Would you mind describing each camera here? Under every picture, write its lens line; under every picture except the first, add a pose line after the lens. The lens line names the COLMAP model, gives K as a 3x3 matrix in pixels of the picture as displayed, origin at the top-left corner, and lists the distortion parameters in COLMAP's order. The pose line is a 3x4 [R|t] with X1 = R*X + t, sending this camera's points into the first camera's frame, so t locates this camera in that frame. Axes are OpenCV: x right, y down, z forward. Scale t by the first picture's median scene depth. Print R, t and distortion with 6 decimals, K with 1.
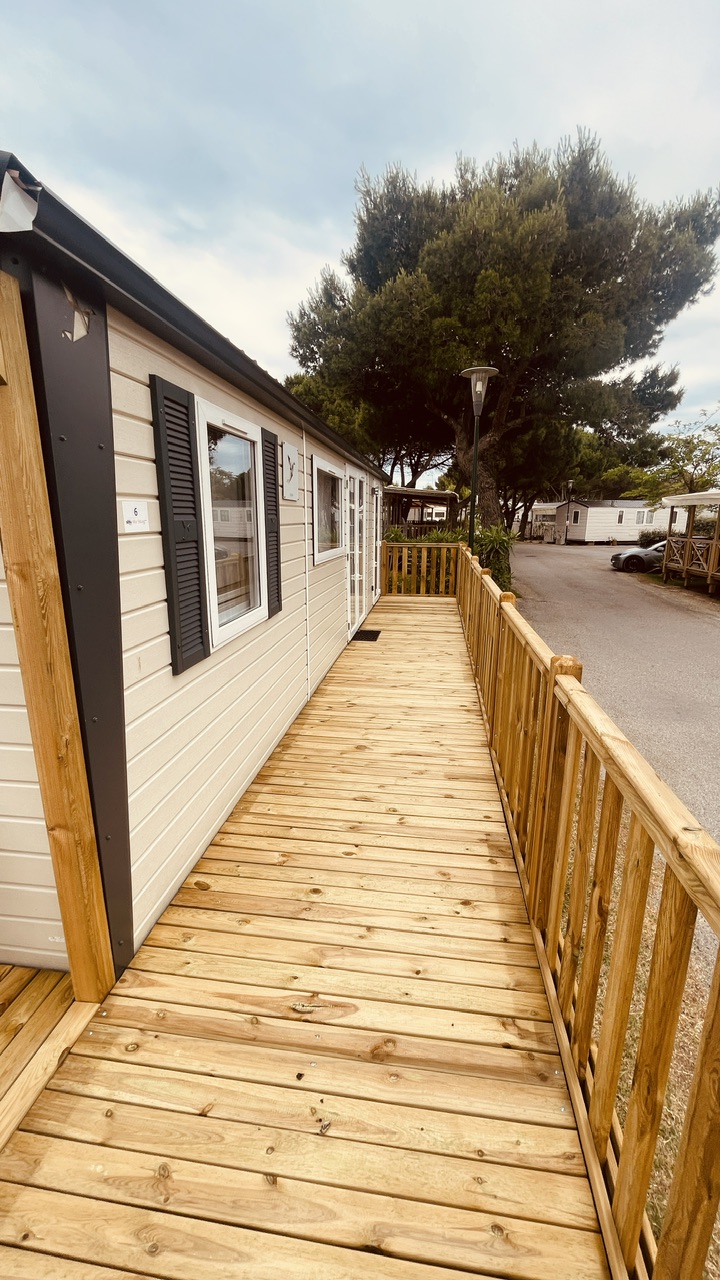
lens RADIAL K [[520.8, 0, 362.6], [0, 520.8, 642.5], [0, 0, 1]] dist [-0.008614, 0.001230]
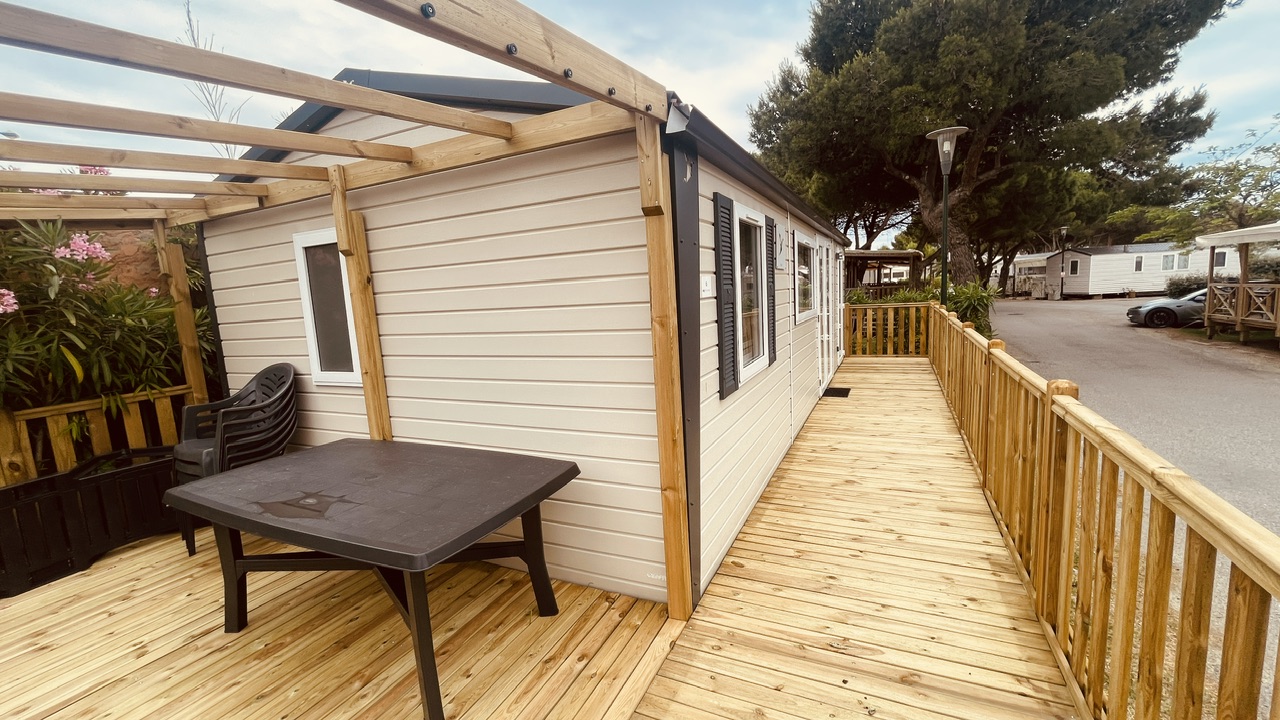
lens RADIAL K [[520.8, 0, 636.2], [0, 520.8, 359.1], [0, 0, 1]] dist [-0.008614, 0.001230]
pose [[0.948548, -0.014952, -0.316281, -0.081888], [-0.016932, 0.995060, -0.097820, 0.056175], [0.316181, 0.098142, 0.943609, -0.224223]]
